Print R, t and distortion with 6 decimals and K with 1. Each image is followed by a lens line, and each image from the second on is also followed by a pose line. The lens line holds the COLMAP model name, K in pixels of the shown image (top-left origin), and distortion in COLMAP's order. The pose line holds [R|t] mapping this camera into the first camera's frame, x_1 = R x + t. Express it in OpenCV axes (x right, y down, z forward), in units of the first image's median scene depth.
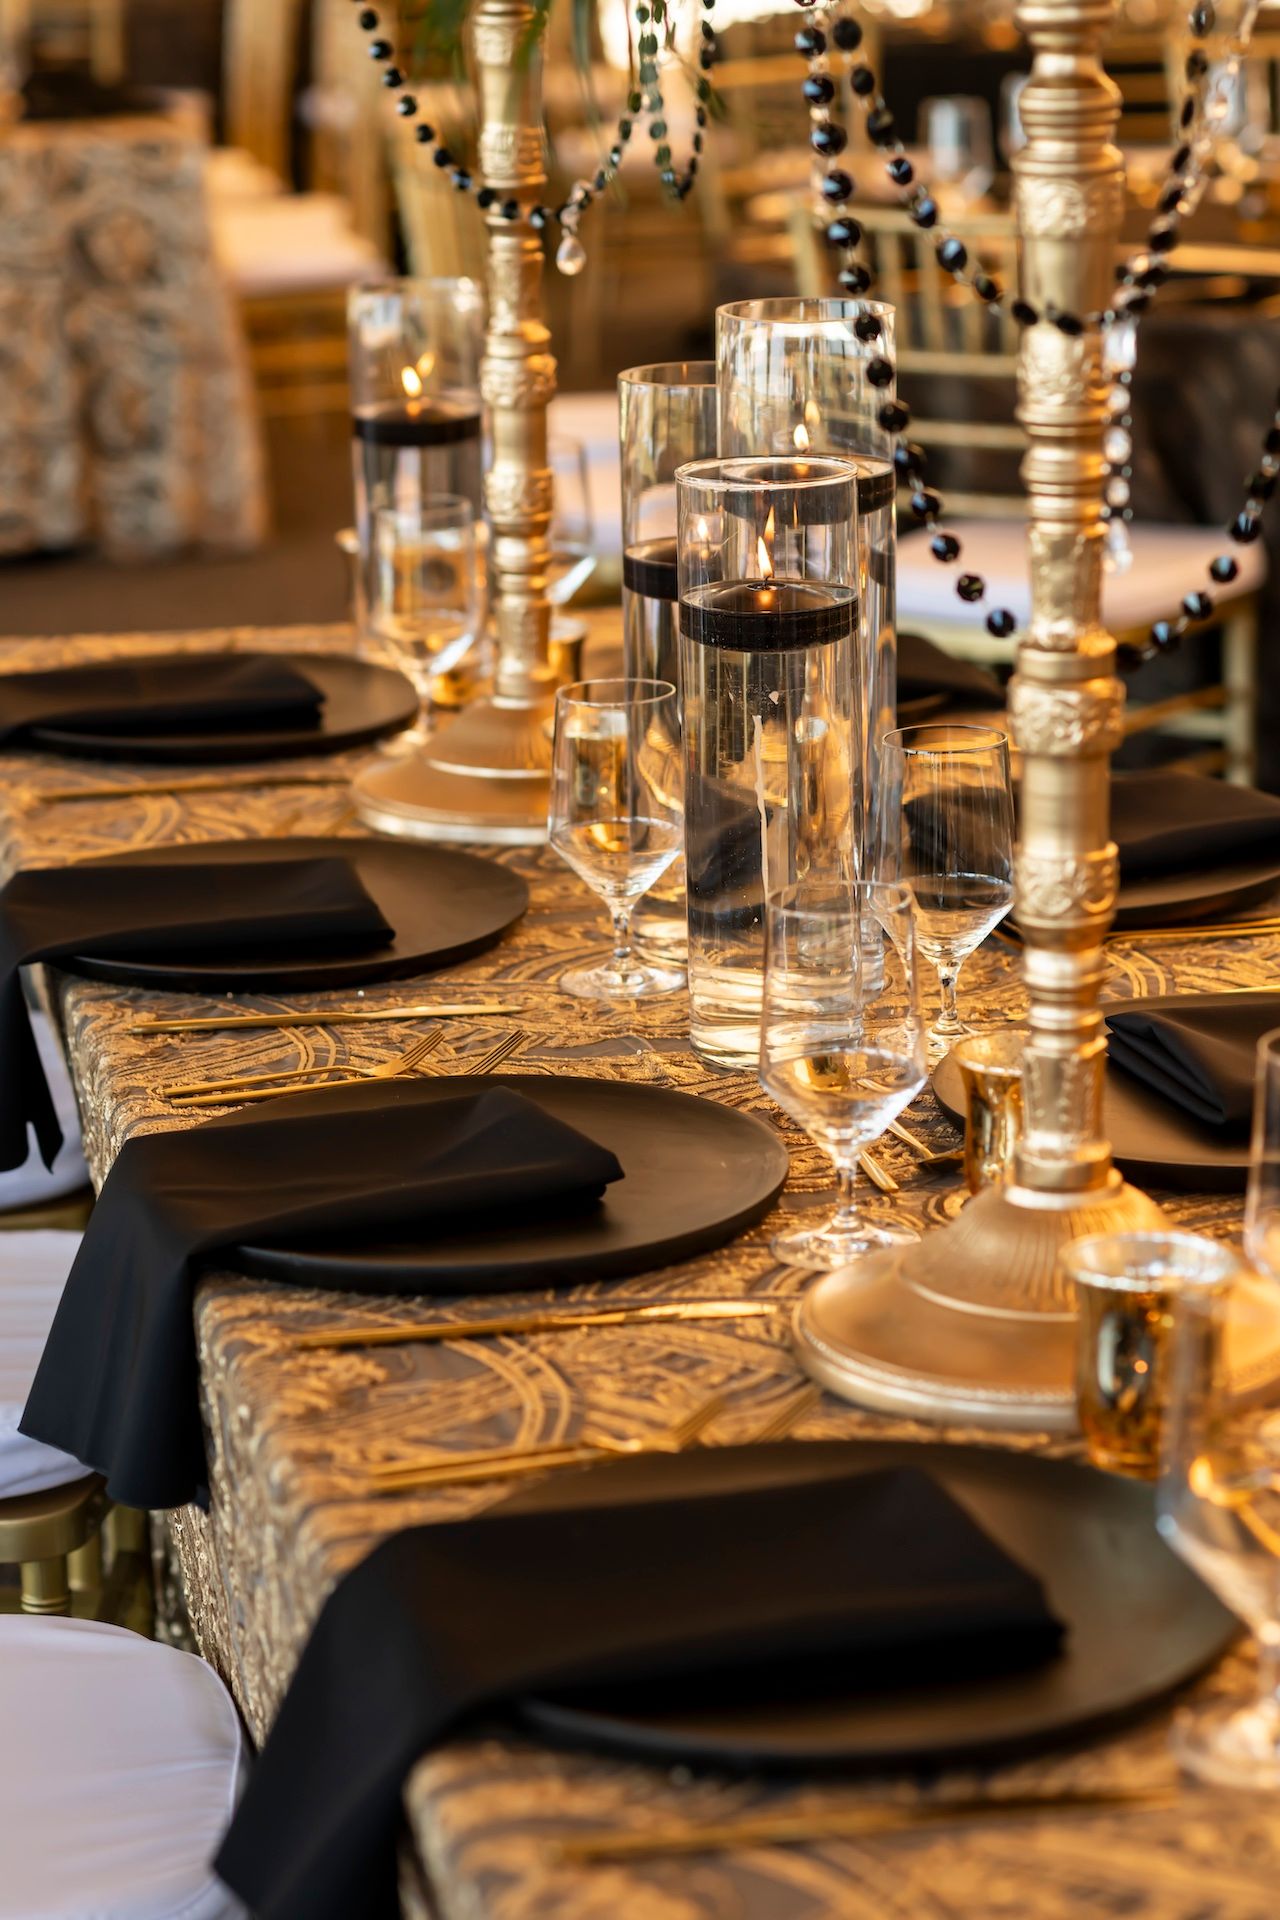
lens RADIAL K [[4989.4, 0, 640.0], [0, 4989.4, 960.0], [0, 0, 1]] dist [0.034995, -1.103959]
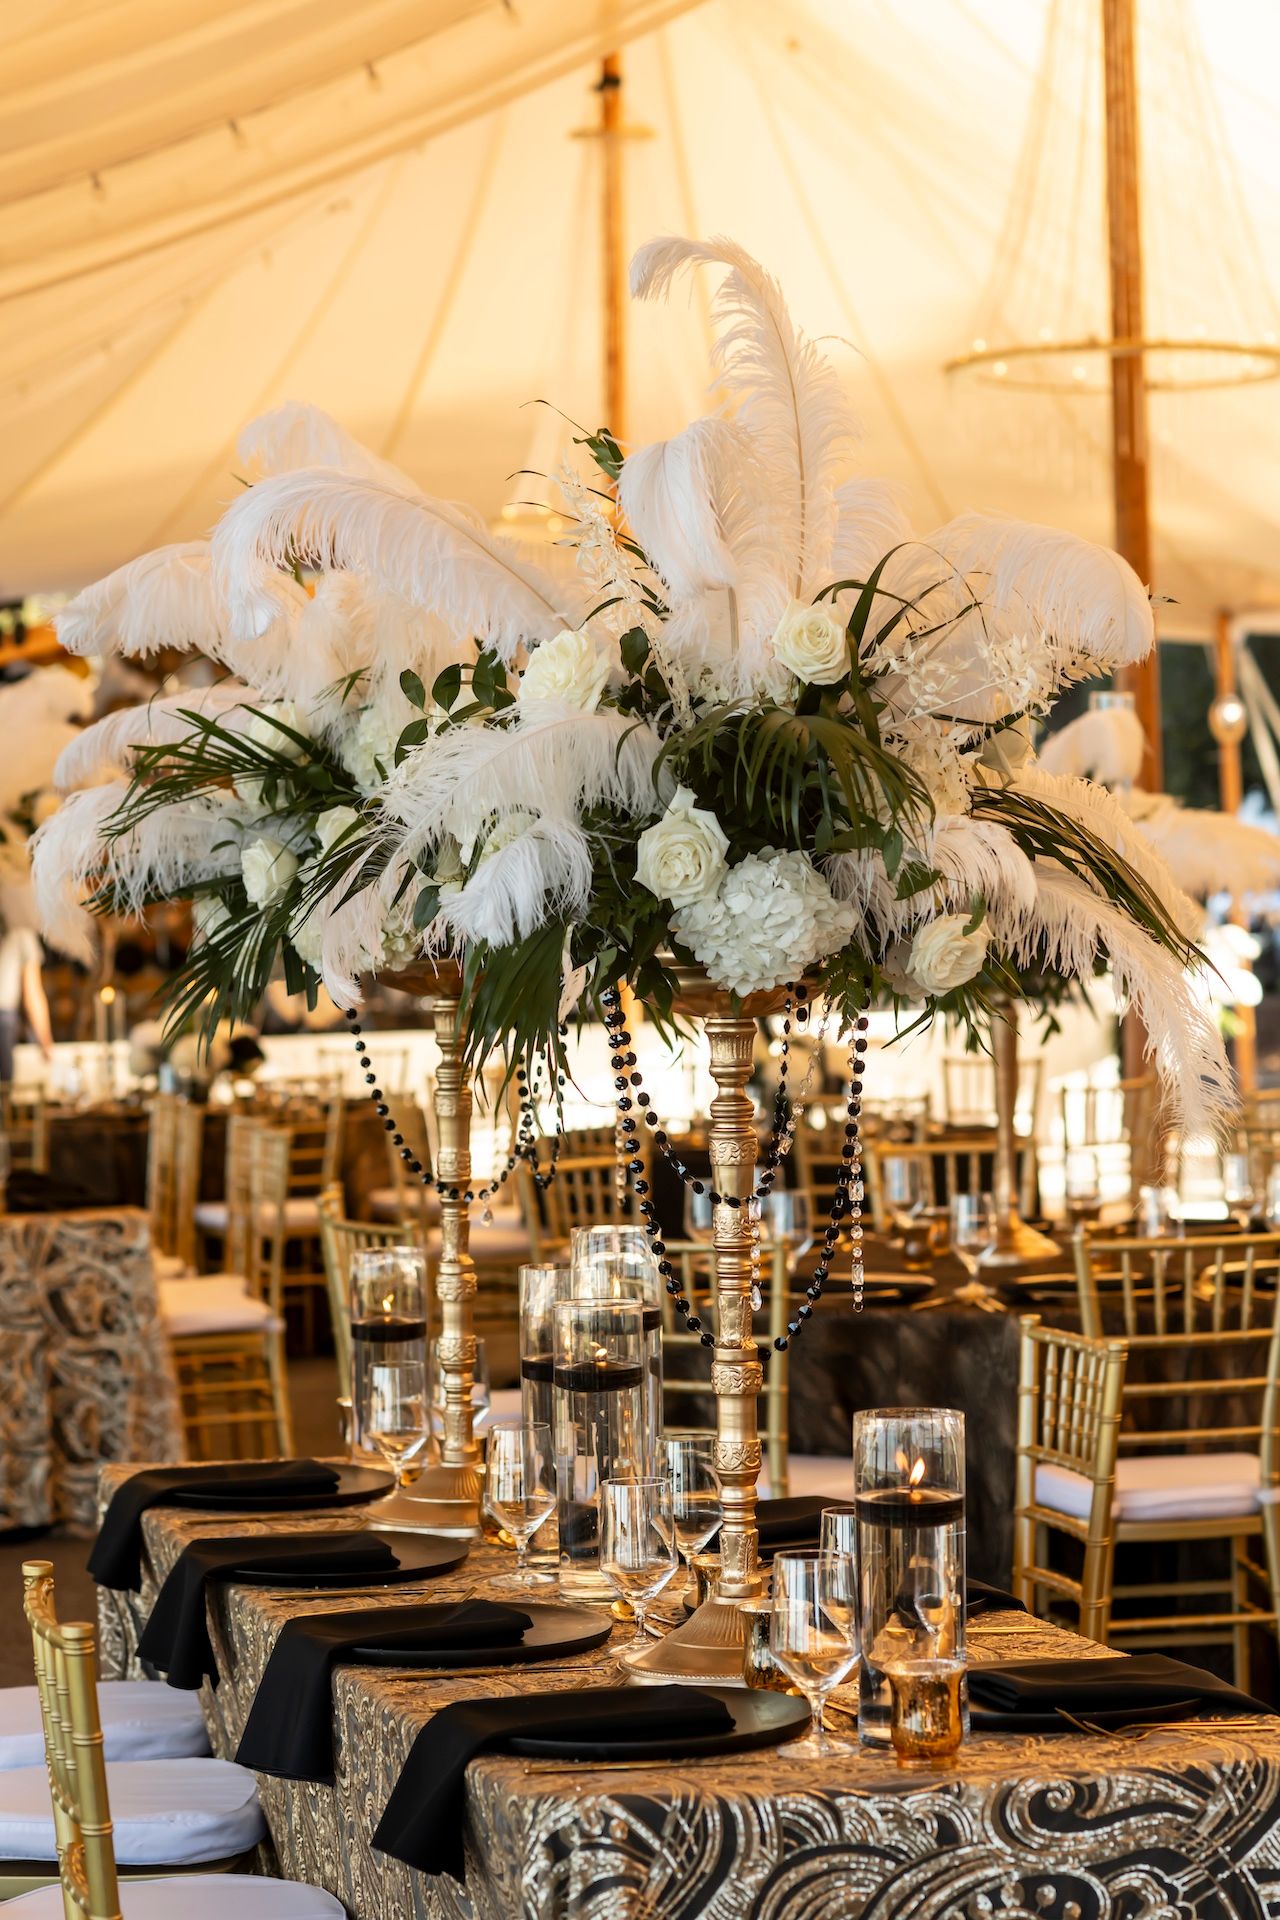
lens RADIAL K [[4989.4, 0, 640.0], [0, 4989.4, 960.0], [0, 0, 1]] dist [0.034995, -1.103959]
pose [[0.999057, 0.000875, 0.043416, -0.040209], [0.009071, 0.973540, -0.228338, 0.202663], [-0.042467, 0.228516, 0.972613, -0.884757]]
